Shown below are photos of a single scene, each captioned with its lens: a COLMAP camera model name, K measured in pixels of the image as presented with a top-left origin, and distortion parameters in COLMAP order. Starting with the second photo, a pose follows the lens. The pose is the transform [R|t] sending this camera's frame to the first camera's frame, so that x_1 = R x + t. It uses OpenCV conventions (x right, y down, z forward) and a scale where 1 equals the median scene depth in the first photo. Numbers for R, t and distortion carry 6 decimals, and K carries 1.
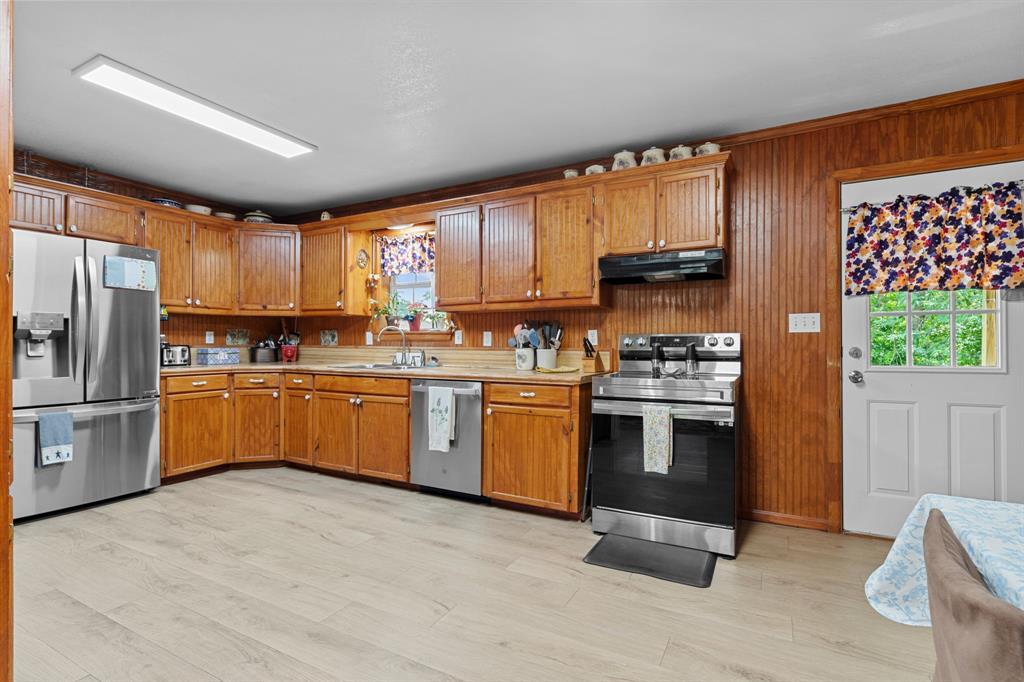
lens RADIAL K [[490.0, 0, 516.1], [0, 490.0, 342.4], [0, 0, 1]] dist [-0.000248, 0.000832]
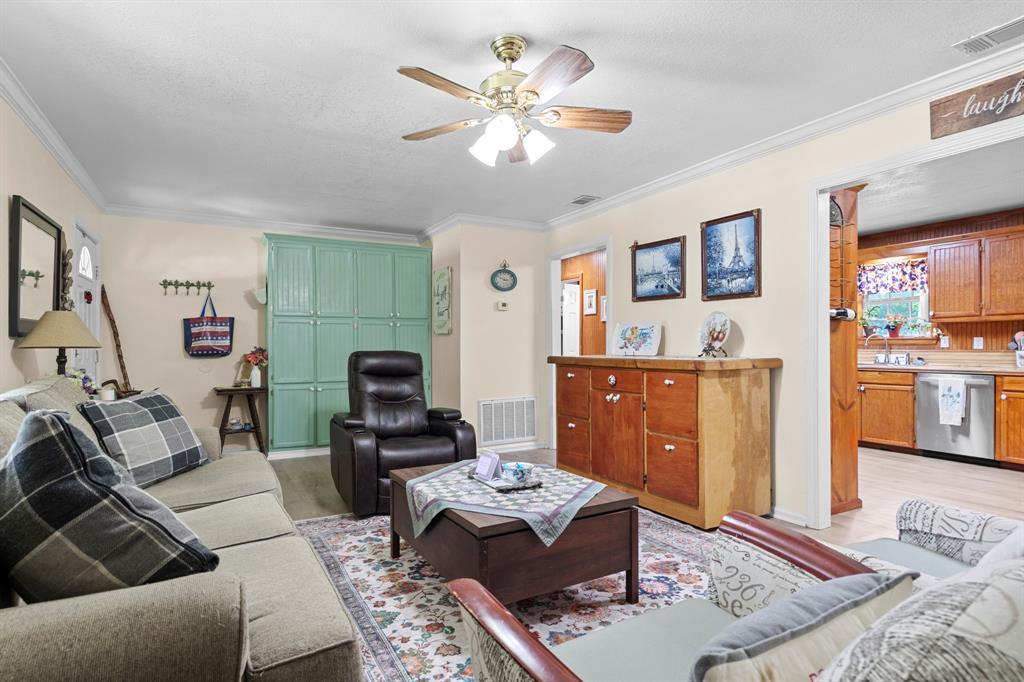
lens RADIAL K [[534.6, 0, 509.7], [0, 534.6, 345.9], [0, 0, 1]] dist [-0.001641, 0.001607]
pose [[0.836629, -0.005354, -0.547744, -0.339505], [0.004346, 0.999986, -0.003137, -0.000973], [0.547753, 0.000244, 0.836640, -0.856305]]
